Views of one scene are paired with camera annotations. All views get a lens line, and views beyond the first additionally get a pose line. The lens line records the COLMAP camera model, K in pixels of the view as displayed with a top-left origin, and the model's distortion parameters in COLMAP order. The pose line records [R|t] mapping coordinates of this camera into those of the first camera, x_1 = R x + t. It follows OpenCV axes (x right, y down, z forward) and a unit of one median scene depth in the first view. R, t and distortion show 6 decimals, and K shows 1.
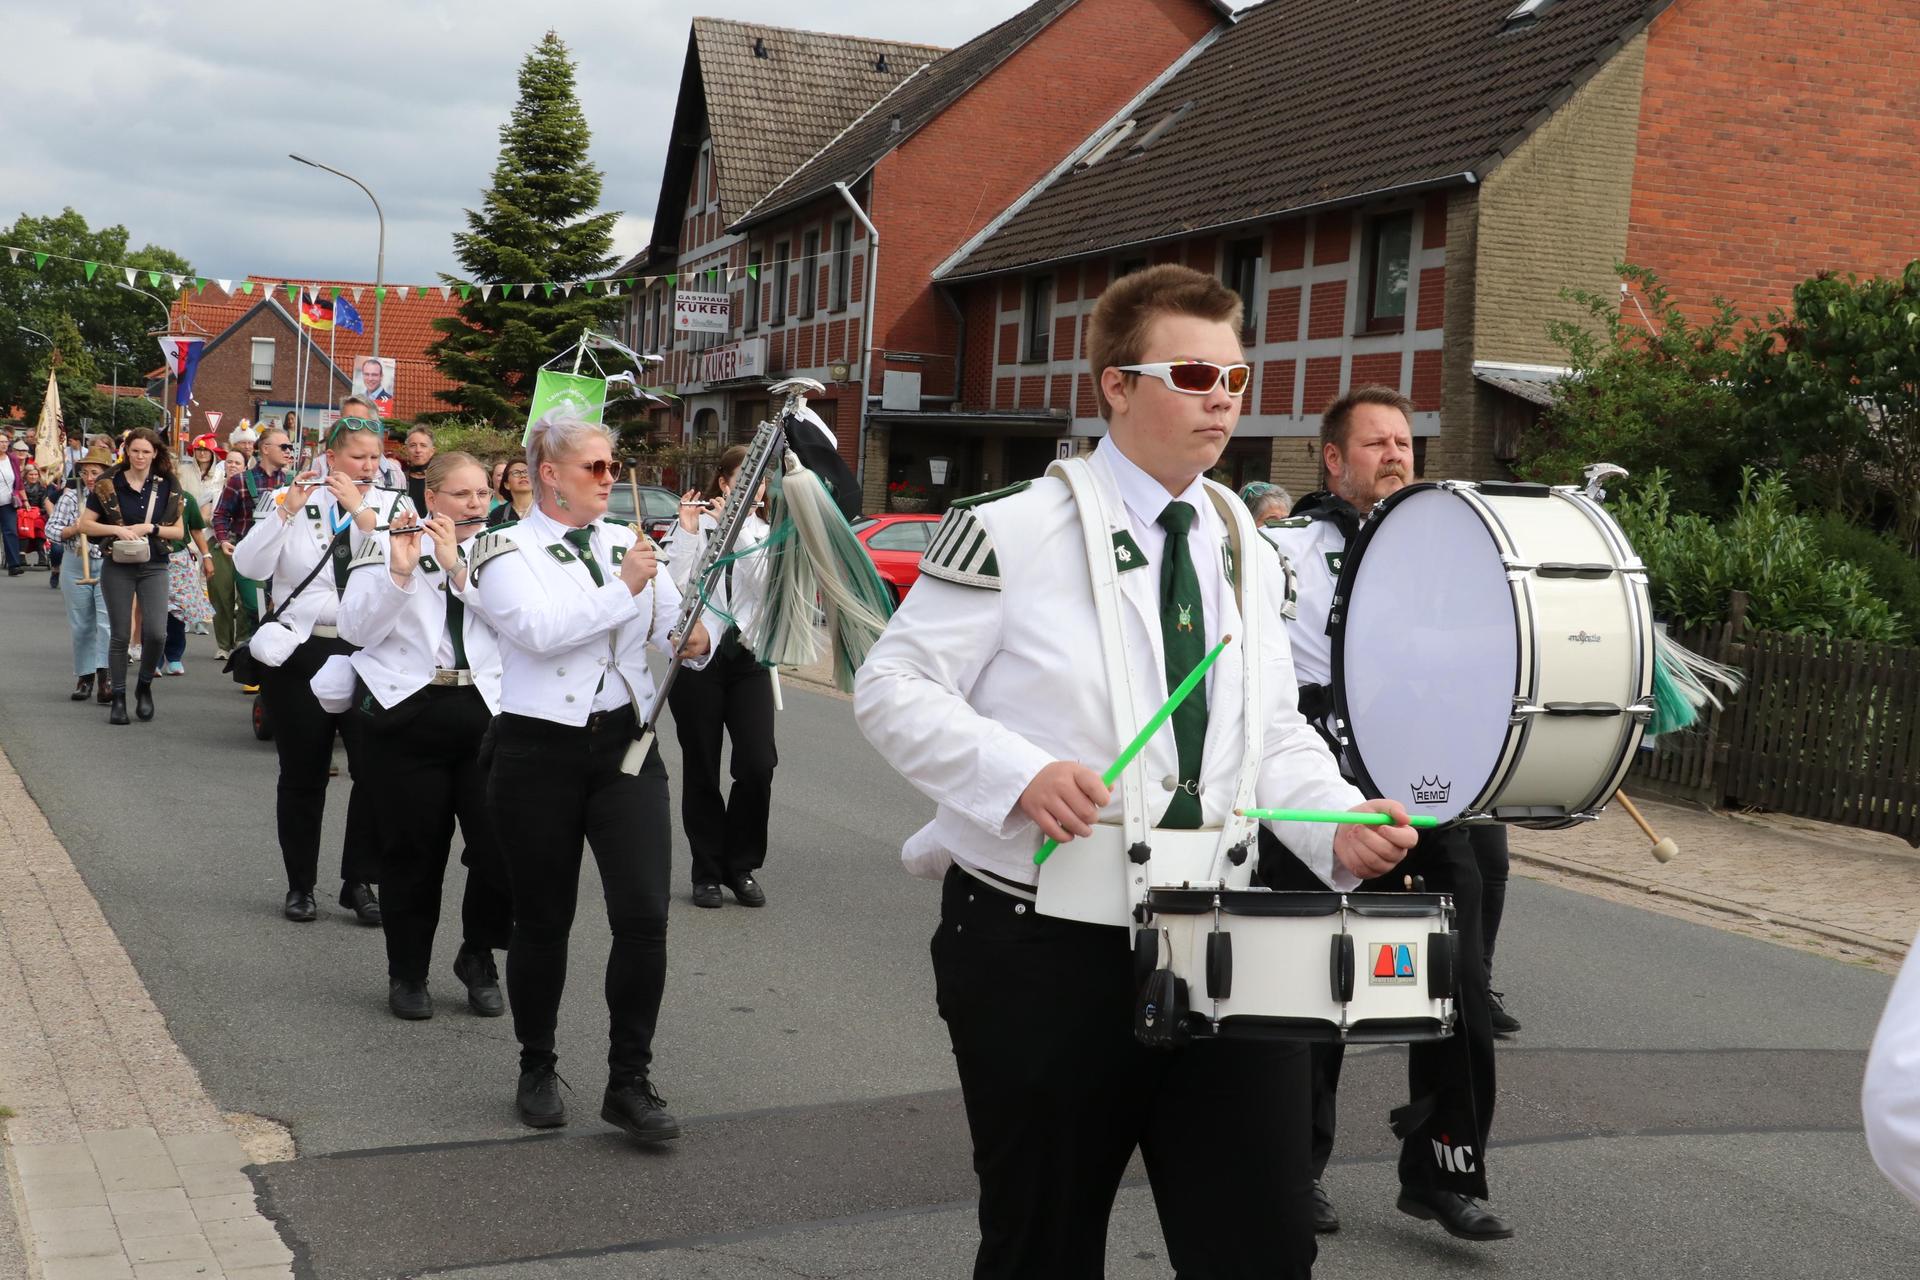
lens RADIAL K [[2349.0, 0, 939.9], [0, 2349.0, 660.5], [0, 0, 1]] dist [-0.042535, 0.370479]
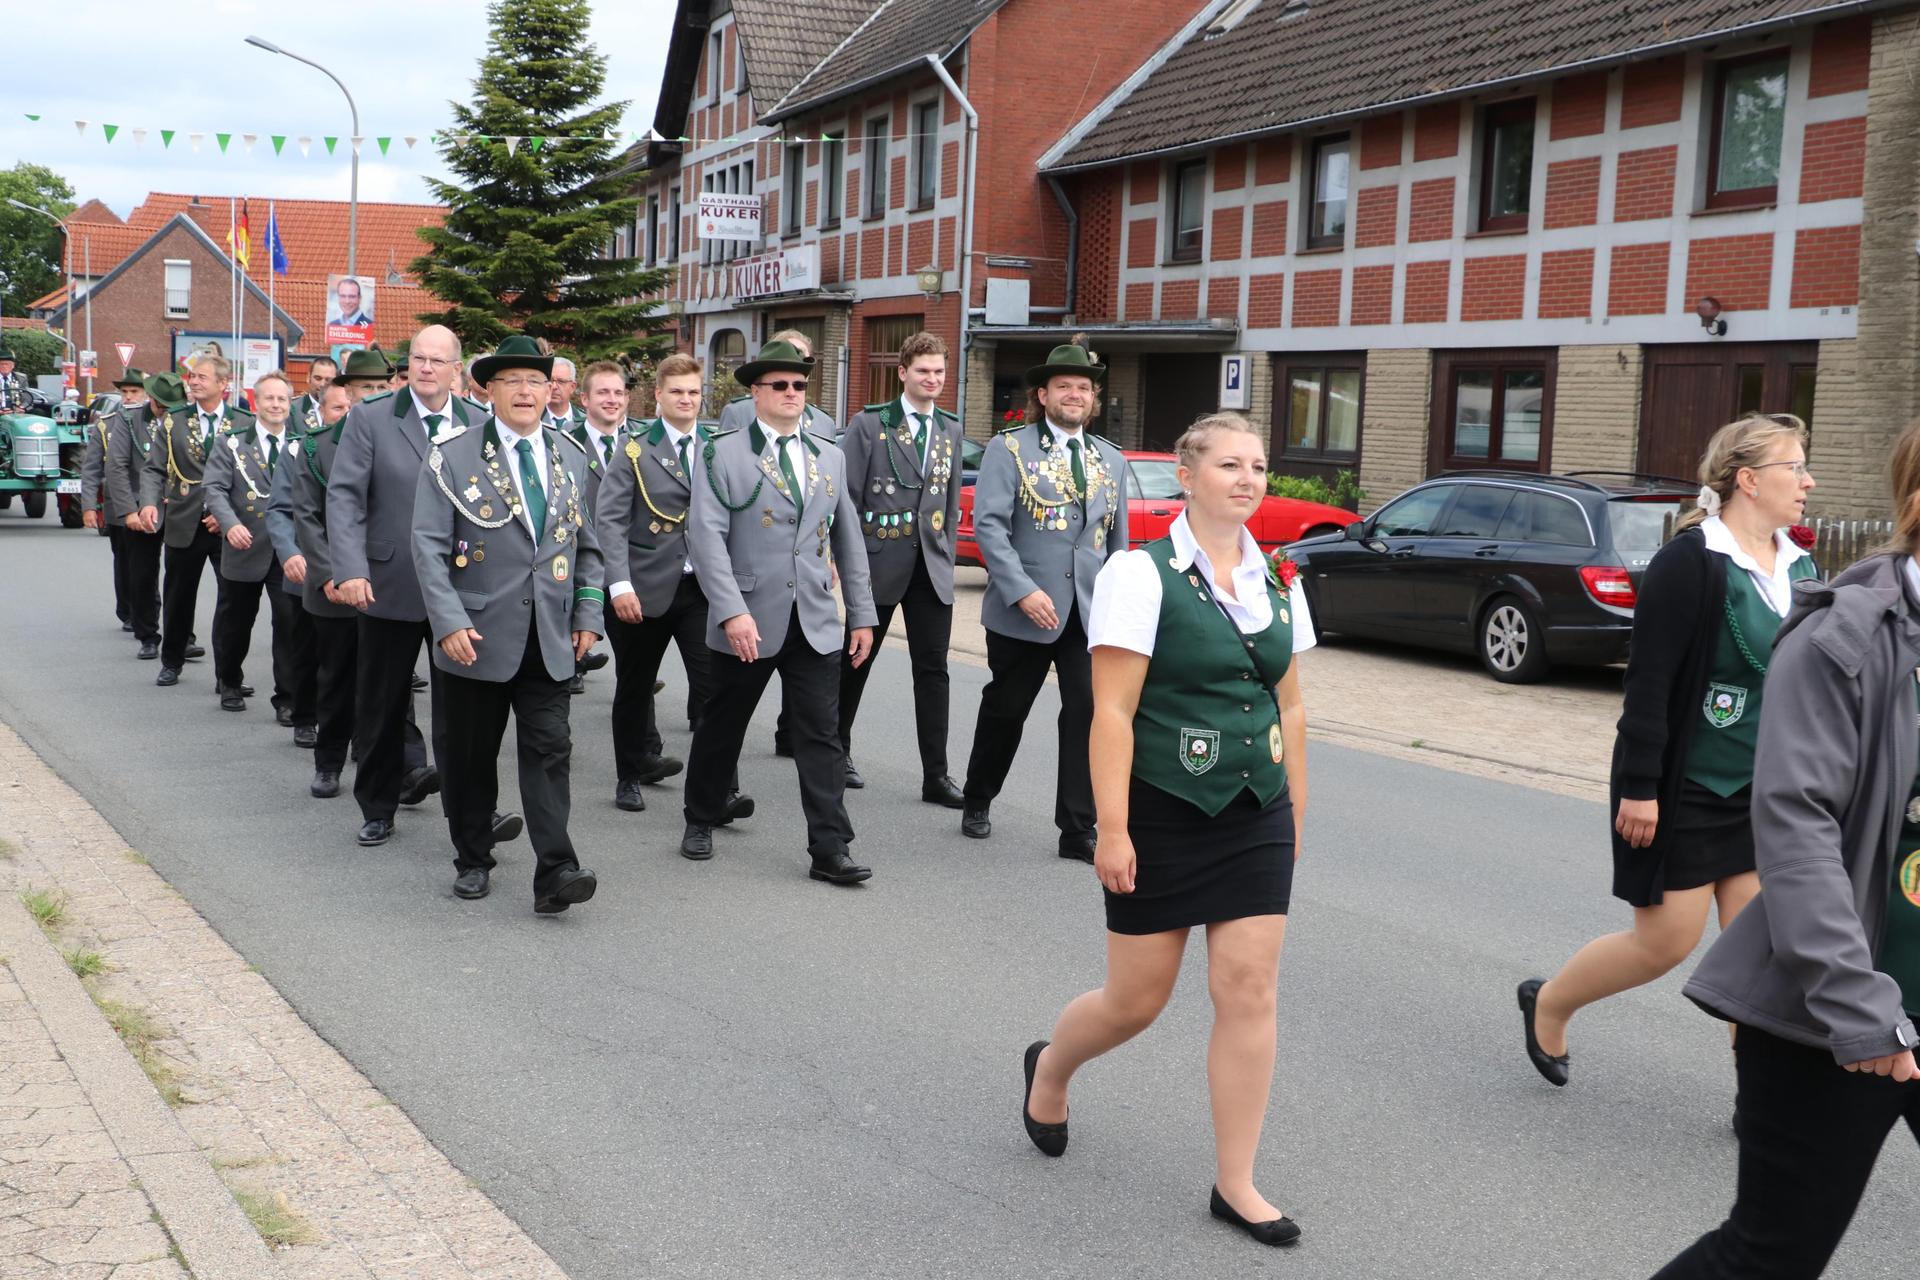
lens RADIAL K [[2448.3, 0, 960.0], [0, 2448.3, 640.0], [0, 0, 1]] dist [-0.020789, 0.402732]
pose [[0.998945, -0.025401, 0.038254, -0.071446], [0.024604, 0.999473, 0.021161, -0.012207], [-0.038771, -0.020198, 0.999044, 0.117647]]
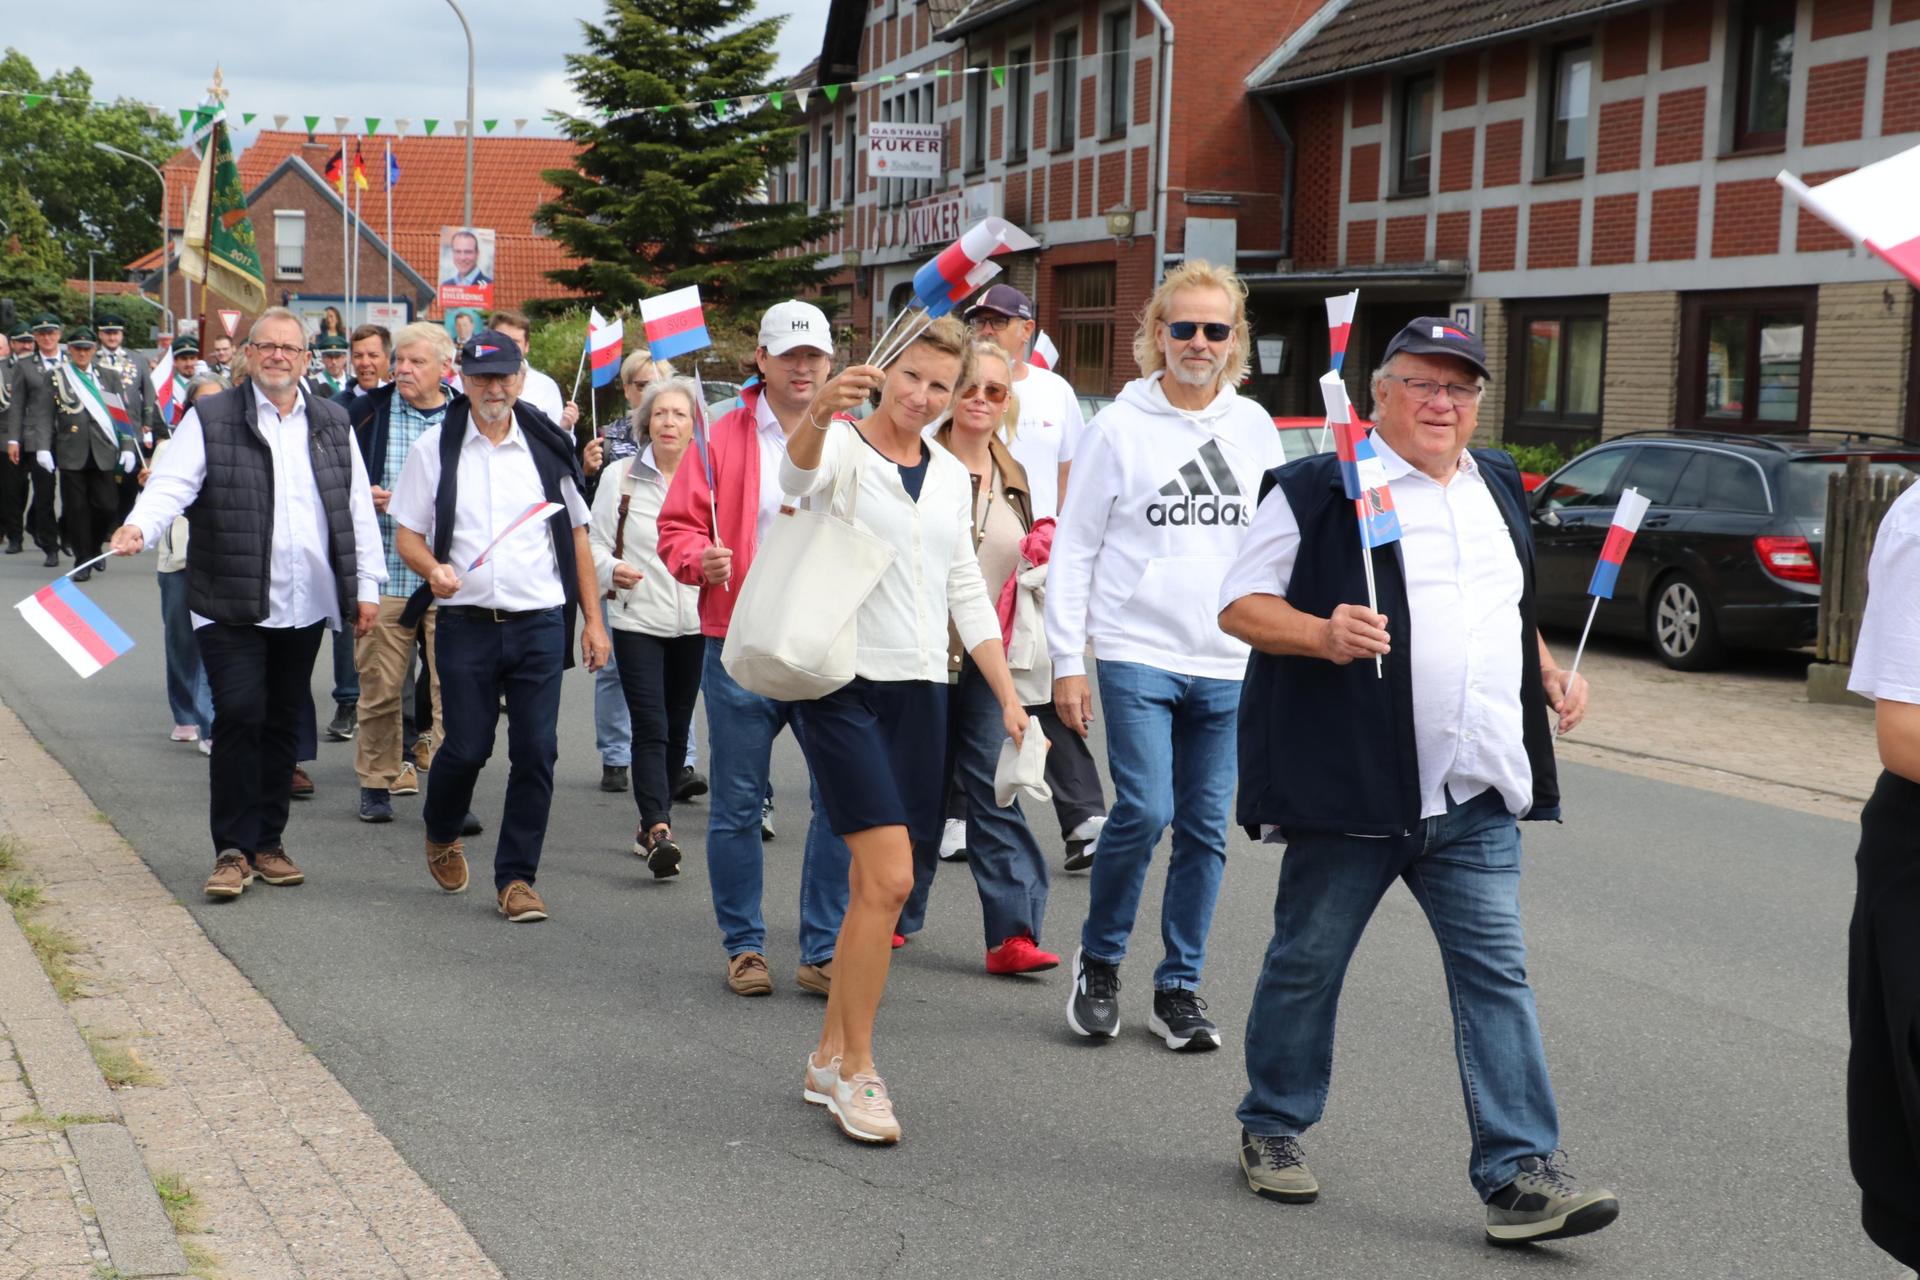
lens RADIAL K [[3014.3, 0, 961.3], [0, 3014.3, 650.6], [0, 0, 1]] dist [0.065158, 0.681674]
pose [[0.997814, -0.030009, -0.058886, -0.042355], [0.030920, 0.999415, 0.014623, -0.006609], [0.058413, -0.016412, 0.998158, 0.068643]]
